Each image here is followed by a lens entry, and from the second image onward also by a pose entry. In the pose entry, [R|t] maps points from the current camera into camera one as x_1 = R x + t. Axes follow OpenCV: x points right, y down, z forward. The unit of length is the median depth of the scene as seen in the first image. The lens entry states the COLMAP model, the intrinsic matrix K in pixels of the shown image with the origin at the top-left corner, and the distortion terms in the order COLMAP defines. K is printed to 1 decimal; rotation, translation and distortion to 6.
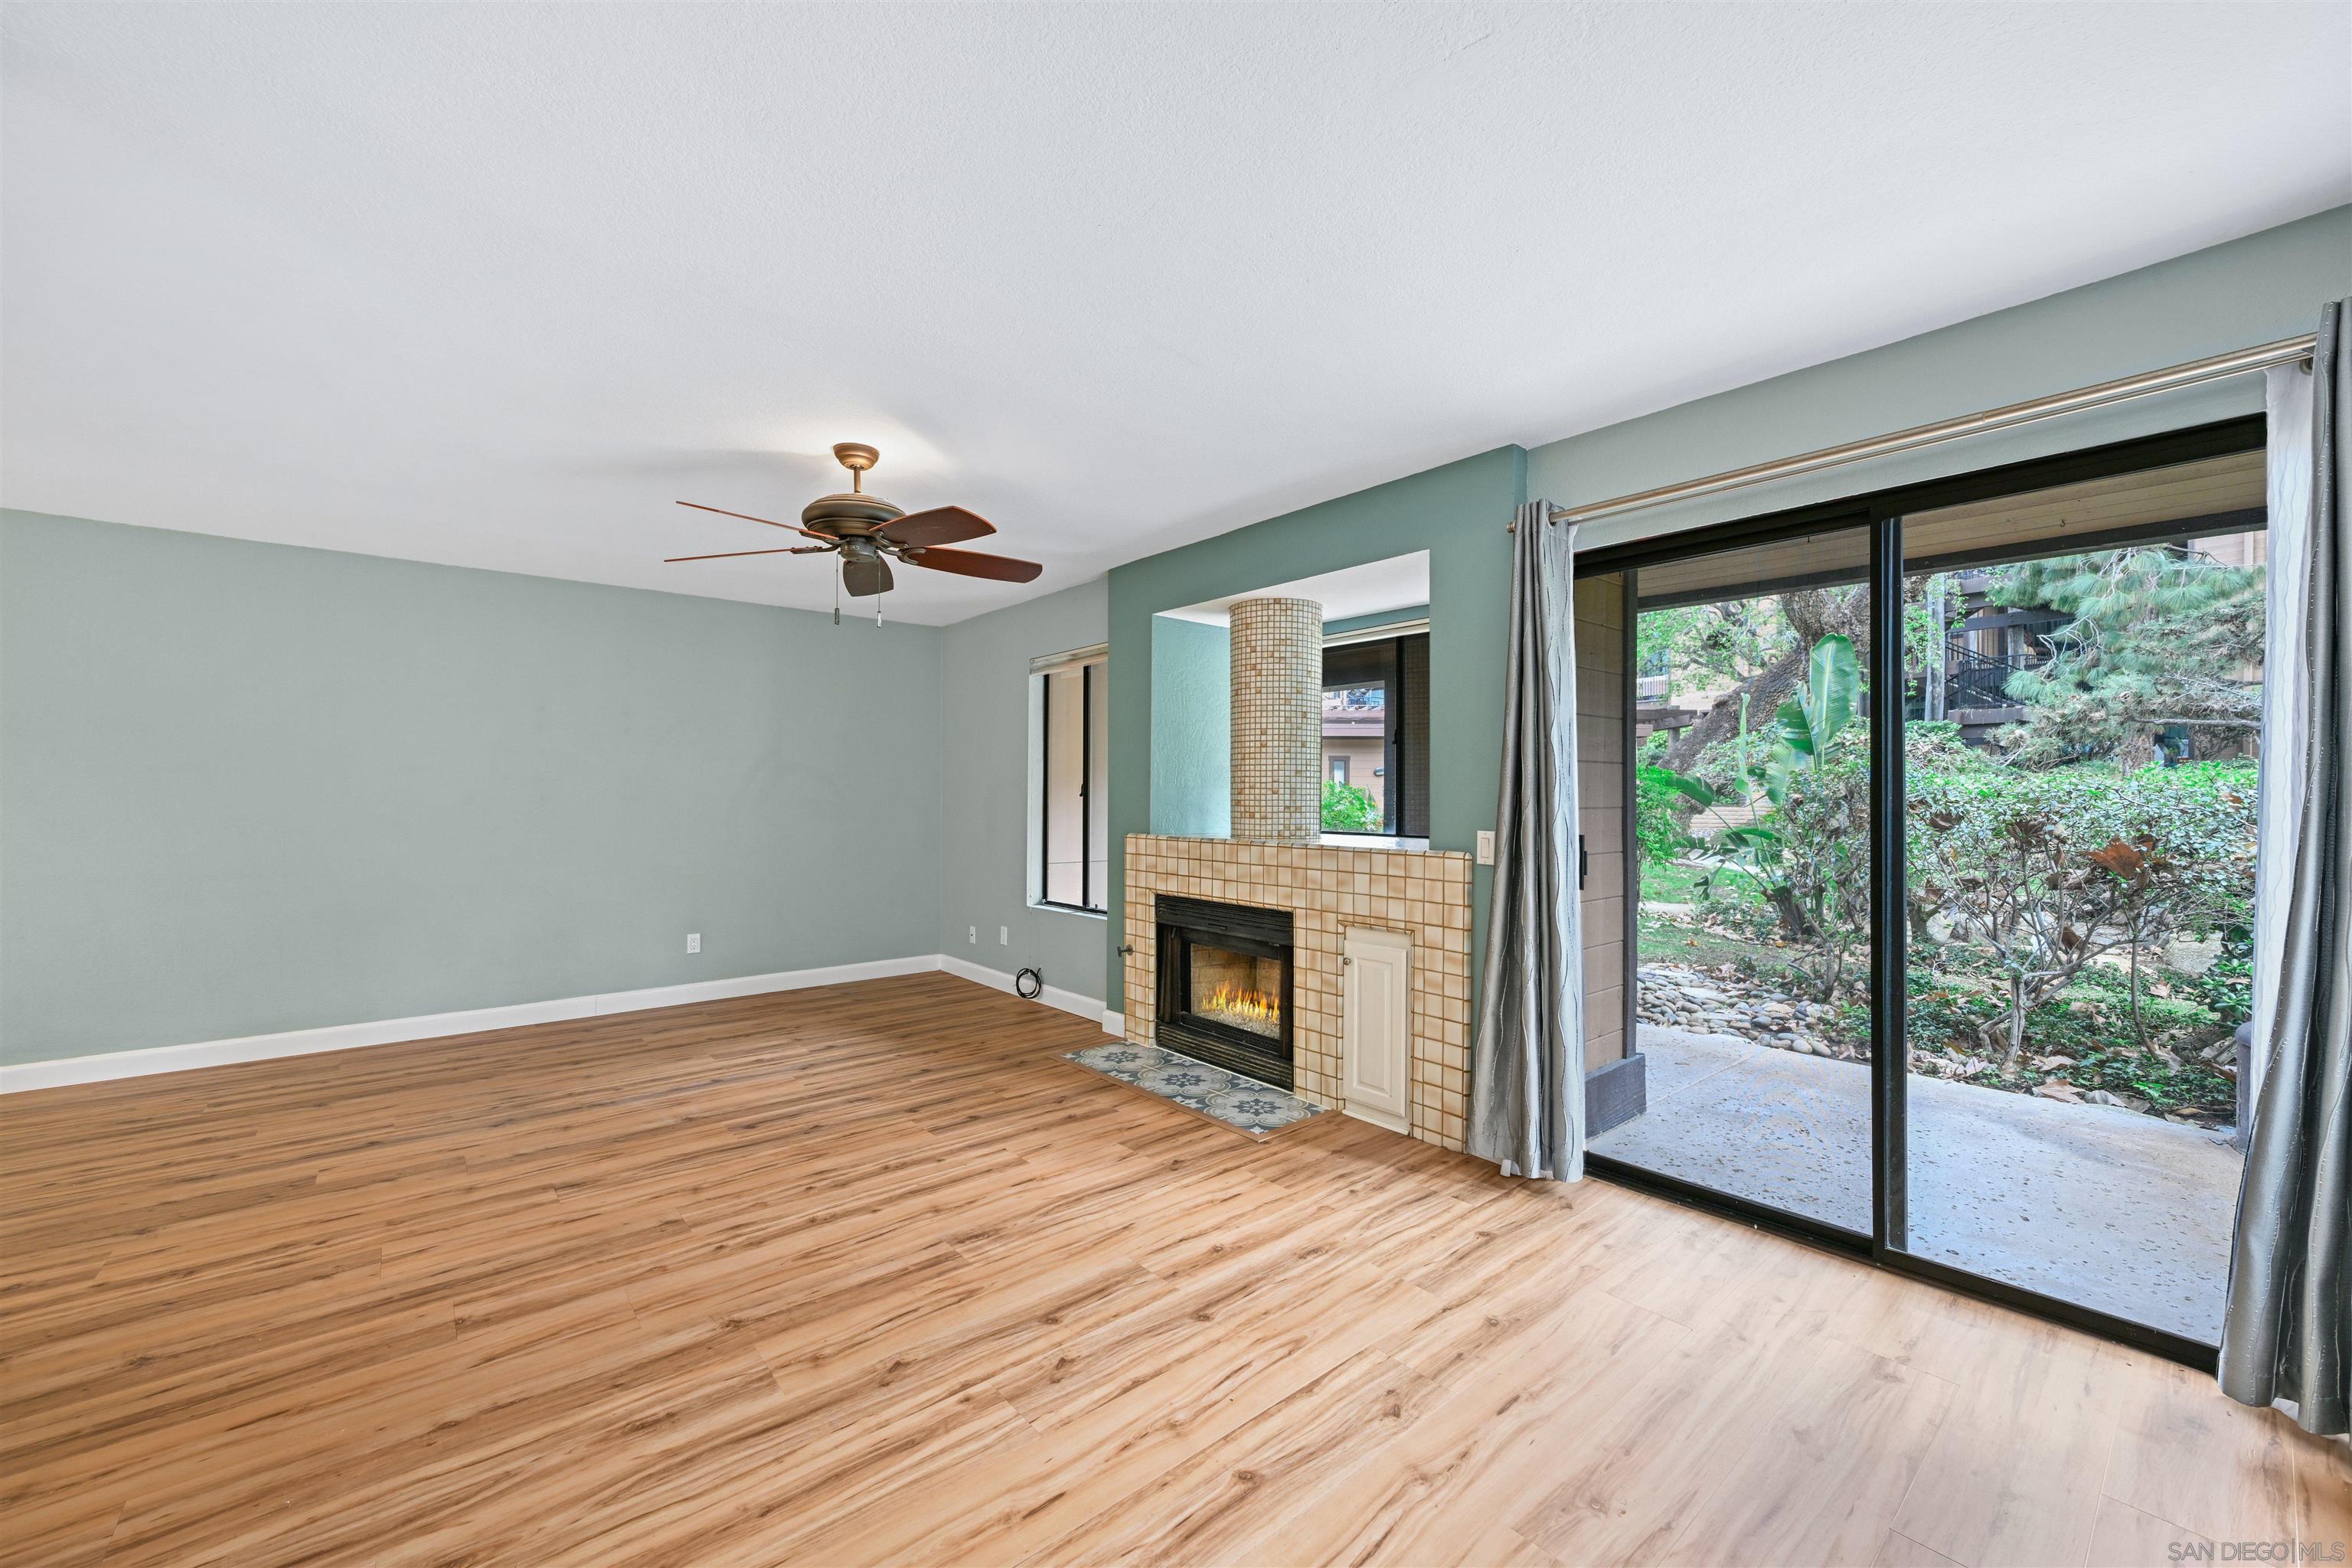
lens RADIAL K [[924.7, 0, 1186.0], [0, 924.7, 800.2], [0, 0, 1]] dist [-0.003209, -0.000027]
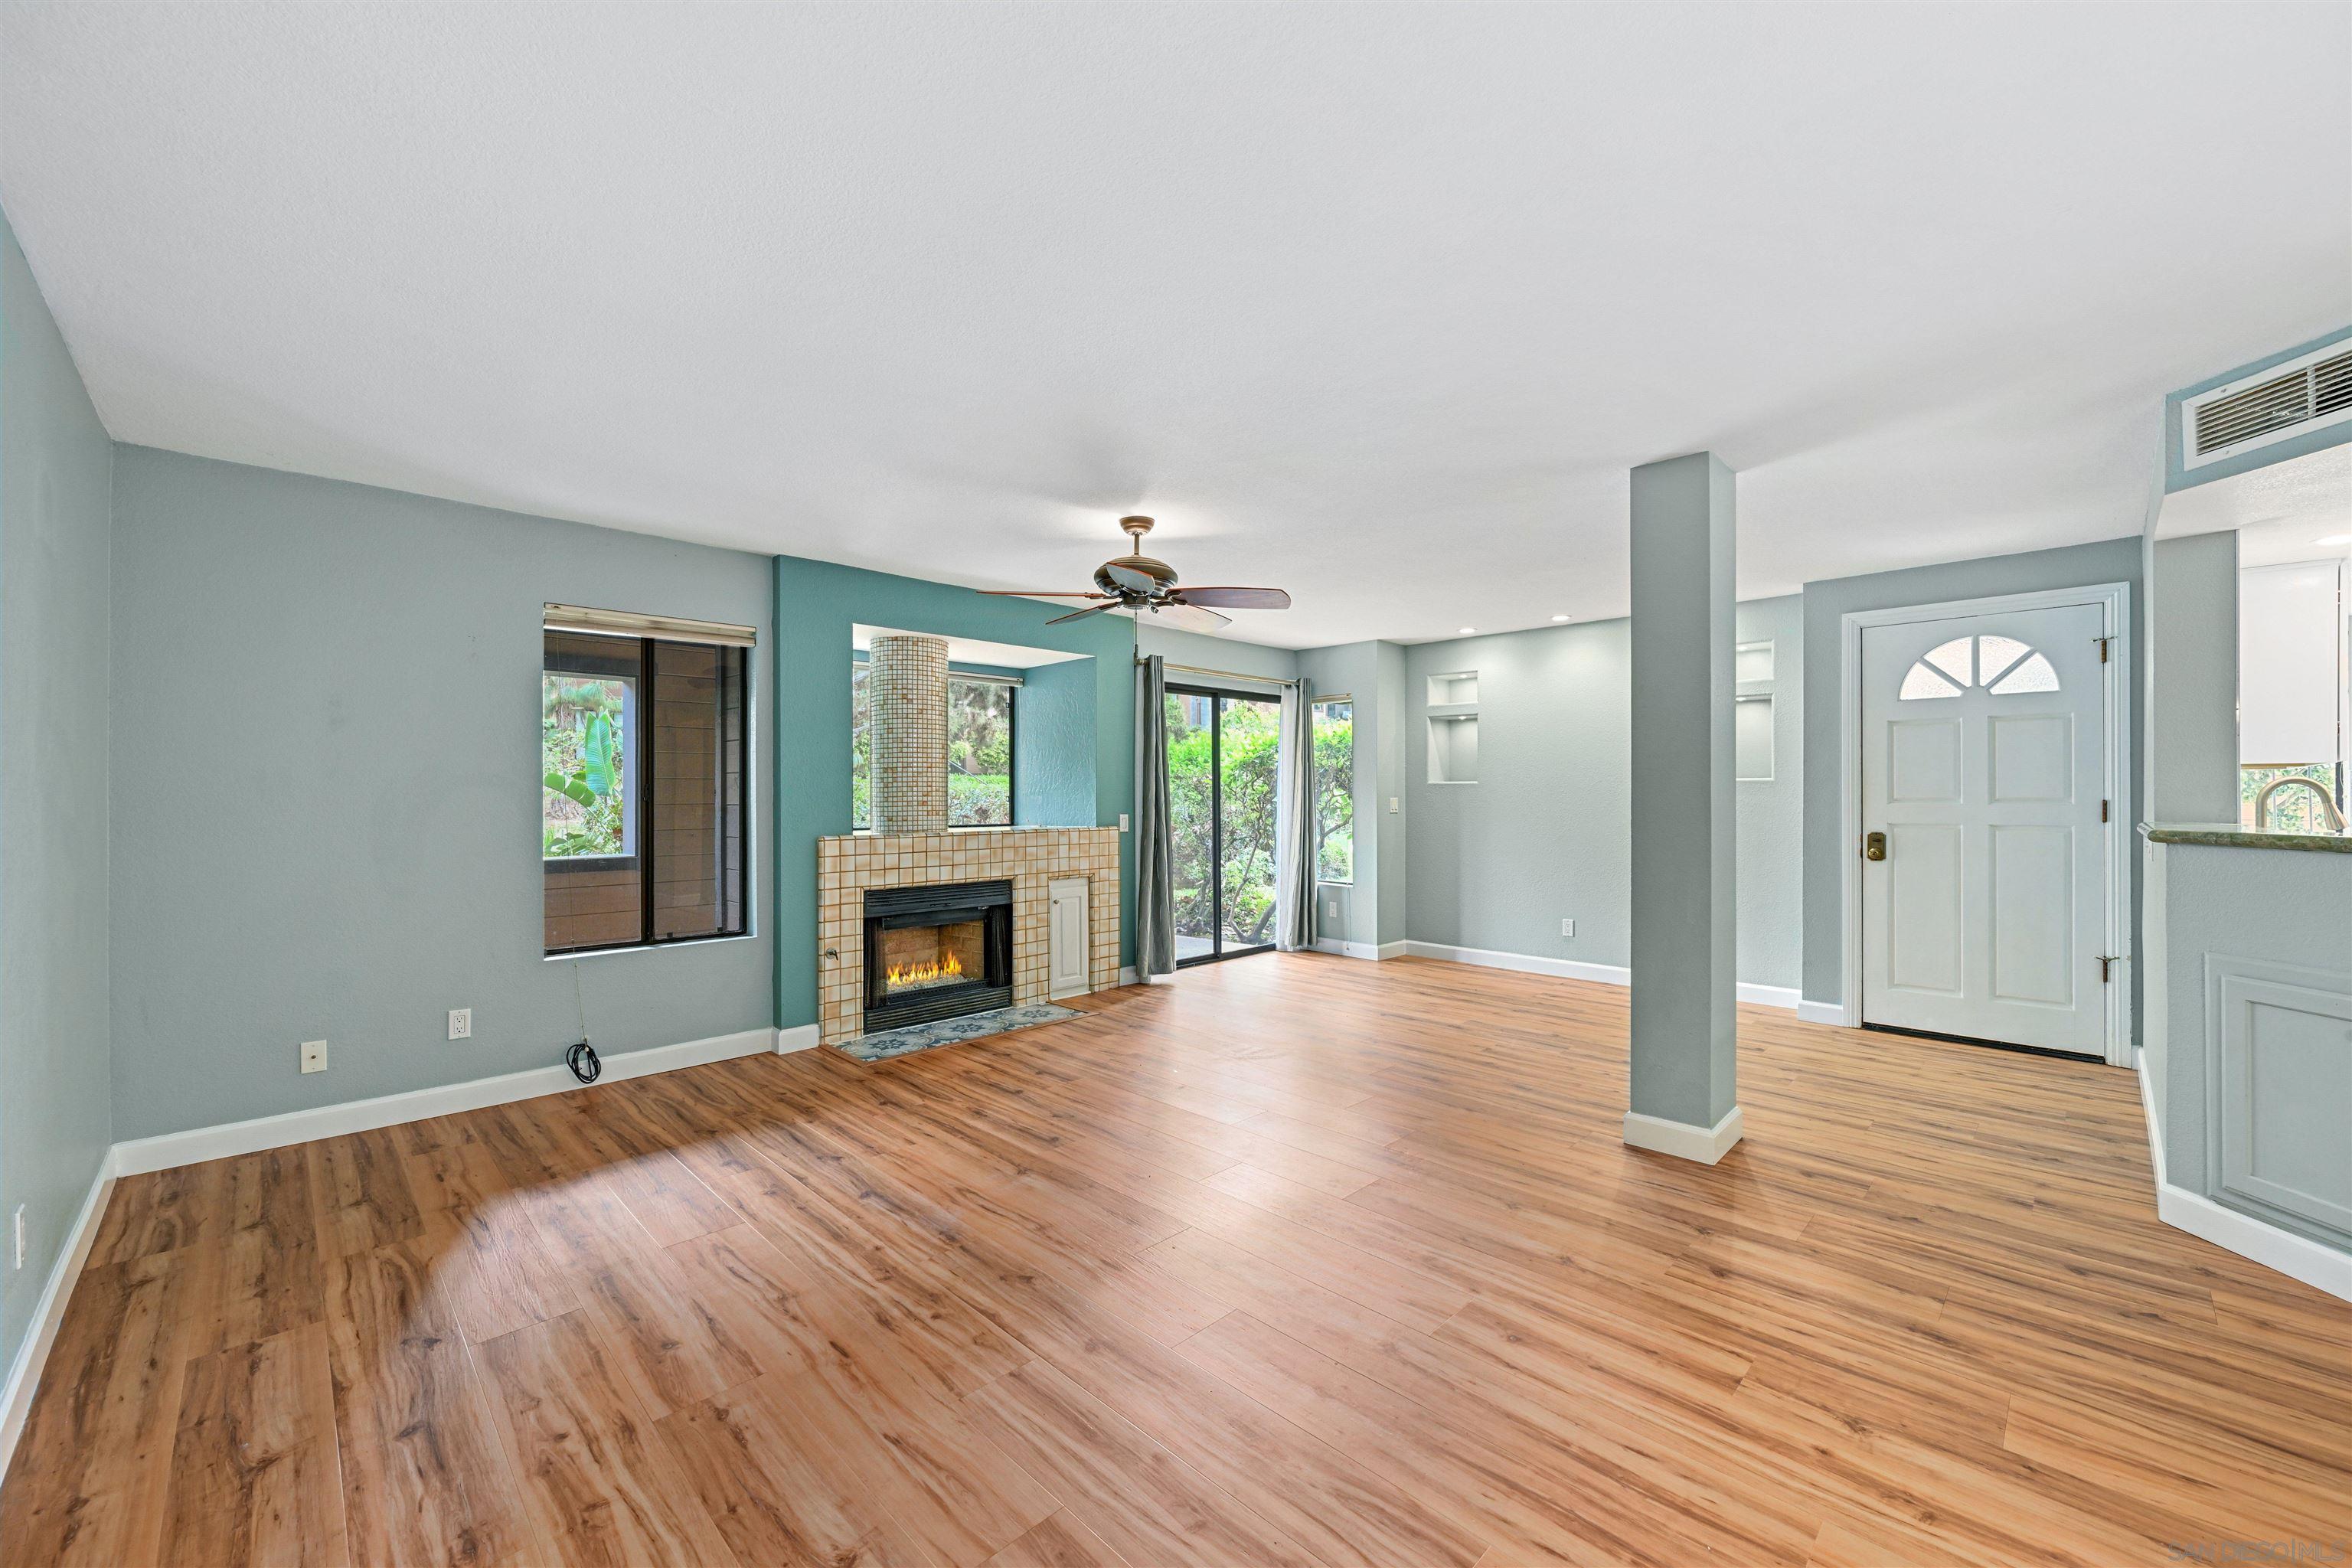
lens RADIAL K [[924.7, 0, 1188.6], [0, 924.7, 784.9], [0, 0, 1]] dist [-0.003209, -0.000027]
pose [[-0.090653, 0.009814, 0.995834, -1.314699], [0.011051, 0.999900, -0.008848, -0.007764], [-0.995821, 0.010203, -0.090753, 0.850626]]
